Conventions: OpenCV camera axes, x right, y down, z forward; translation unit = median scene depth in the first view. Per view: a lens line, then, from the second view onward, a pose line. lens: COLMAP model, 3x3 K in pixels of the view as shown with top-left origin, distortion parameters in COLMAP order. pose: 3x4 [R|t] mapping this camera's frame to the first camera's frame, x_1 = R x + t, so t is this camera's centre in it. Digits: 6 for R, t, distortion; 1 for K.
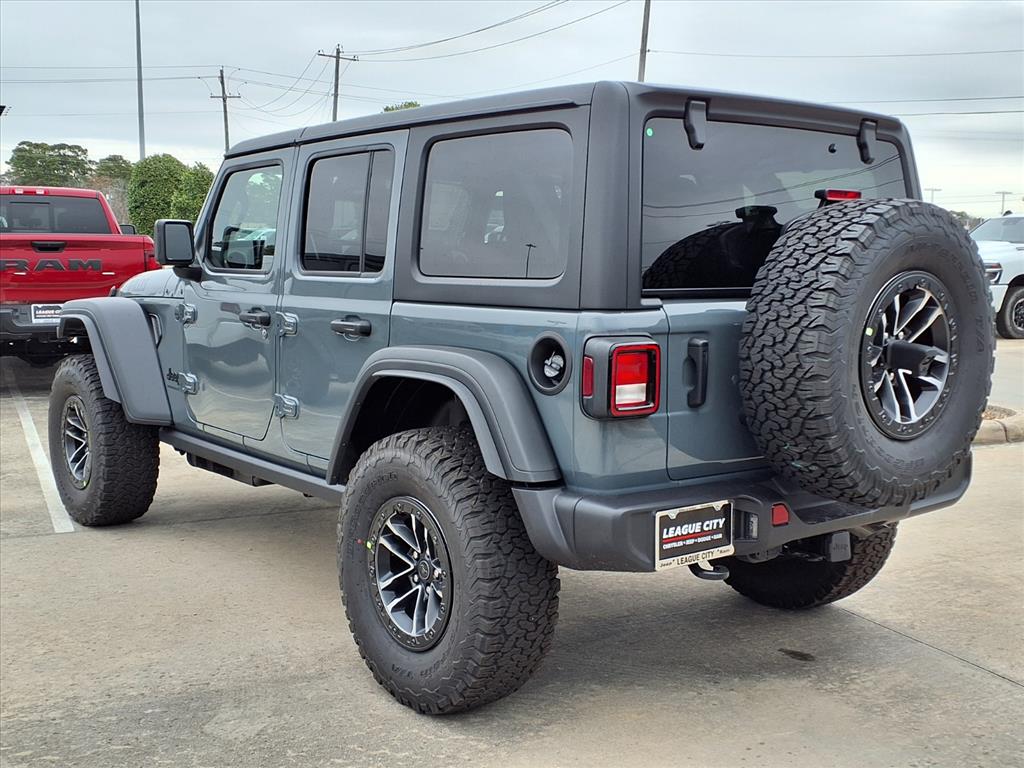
lens RADIAL K [[1149.0, 0, 528.3], [0, 1149.0, 379.6], [0, 0, 1]] dist [0.165704, -0.438028]
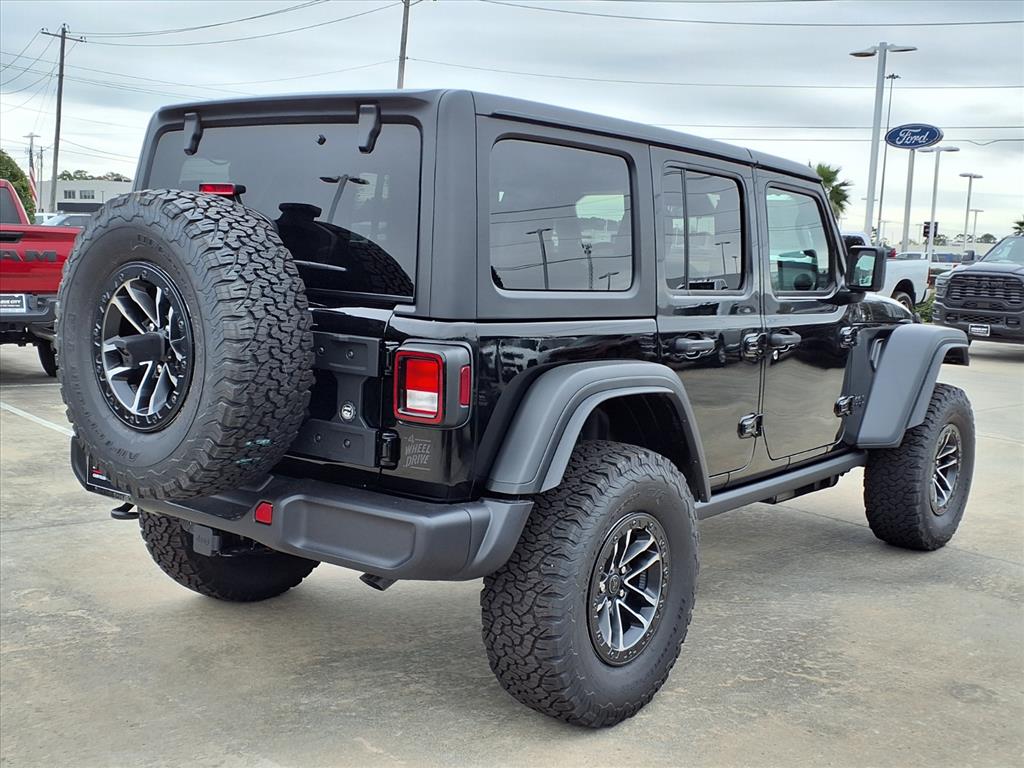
lens RADIAL K [[1149.0, 0, 528.3], [0, 1149.0, 379.6], [0, 0, 1]] dist [0.165704, -0.438028]
pose [[0.230049, 0.110600, -0.966874, 1.349784], [-0.151410, 0.985490, 0.076704, -0.117704], [0.961328, 0.128749, 0.243457, 1.061818]]
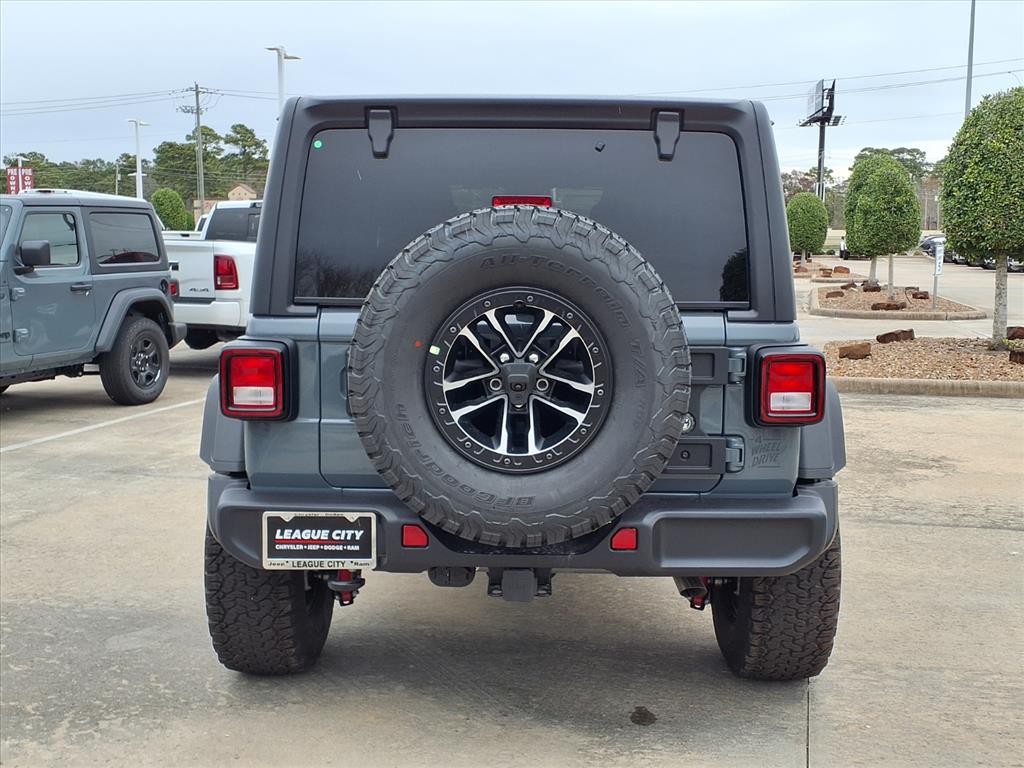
lens RADIAL K [[1149.0, 0, 528.3], [0, 1149.0, 379.6], [0, 0, 1]] dist [0.165704, -0.438028]
pose [[0.771962, 0.071666, -0.631616, 0.877238], [-0.072332, 0.997074, 0.024728, -0.043156], [0.631540, 0.026597, 0.774887, 0.314375]]
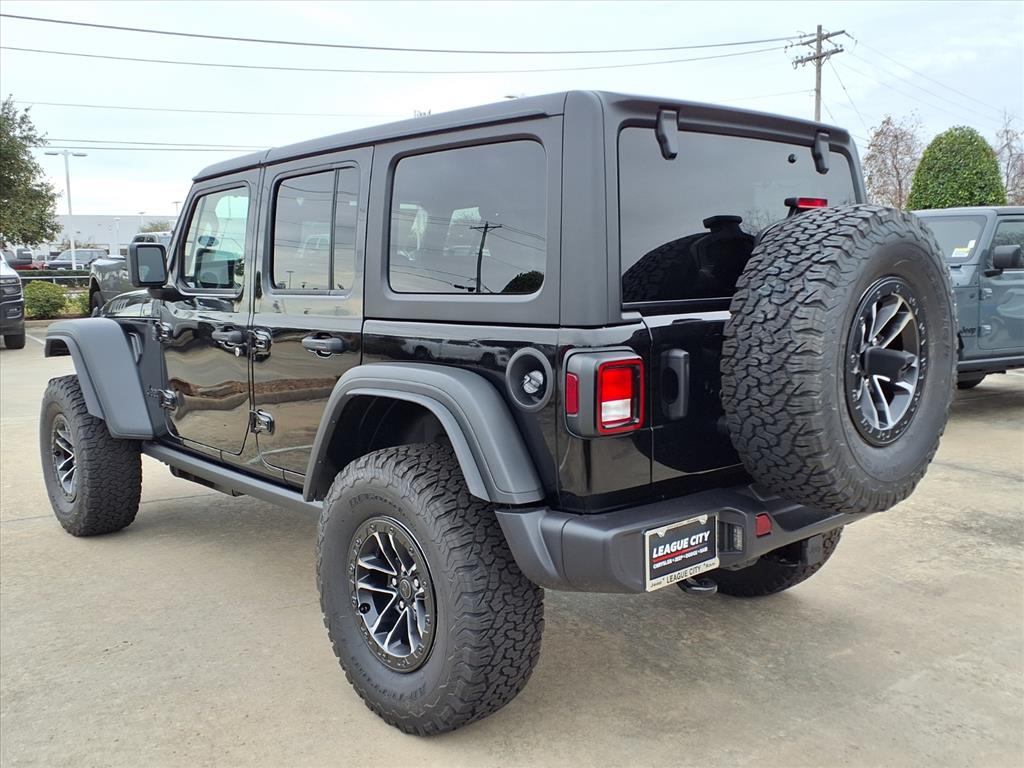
lens RADIAL K [[930.0, 0, 512.0], [0, 930.0, 384.0], [0, 0, 1]] dist [0.019839, -0.002026]
pose [[0.998262, -0.030236, 0.050592, -0.035145], [0.029294, 0.999386, 0.019244, -0.025972], [-0.051143, -0.017729, 0.998534, 0.210345]]
